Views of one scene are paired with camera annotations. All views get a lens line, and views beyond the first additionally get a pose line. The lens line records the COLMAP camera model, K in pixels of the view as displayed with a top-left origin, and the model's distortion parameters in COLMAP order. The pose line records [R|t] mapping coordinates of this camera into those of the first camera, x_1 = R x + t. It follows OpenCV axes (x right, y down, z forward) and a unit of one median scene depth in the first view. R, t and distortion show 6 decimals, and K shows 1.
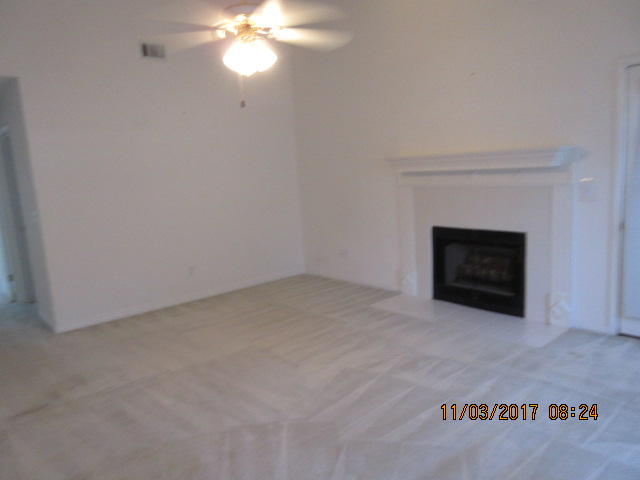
lens RADIAL K [[468.6, 0, 318.3], [0, 468.6, 242.7], [0, 0, 1]] dist [-0.002712, -0.008715]
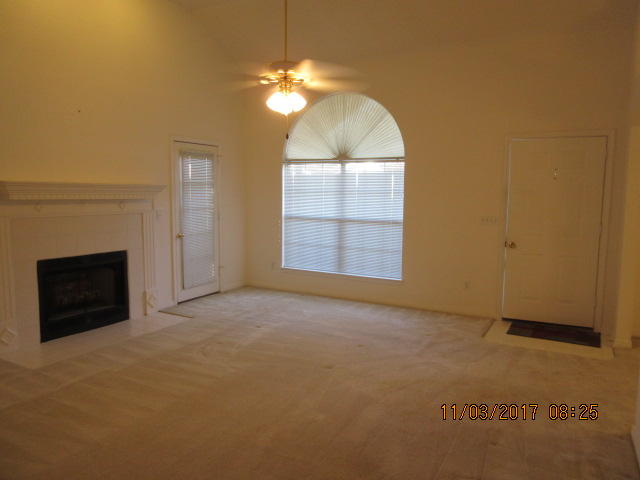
lens RADIAL K [[468.6, 0, 318.3], [0, 468.6, 242.7], [0, 0, 1]] dist [-0.002712, -0.008715]
pose [[-0.356705, -0.045887, 0.933089, -0.908202], [0.154583, 0.982126, 0.107393, -0.095259], [-0.921339, 0.182547, -0.343236, 0.940080]]
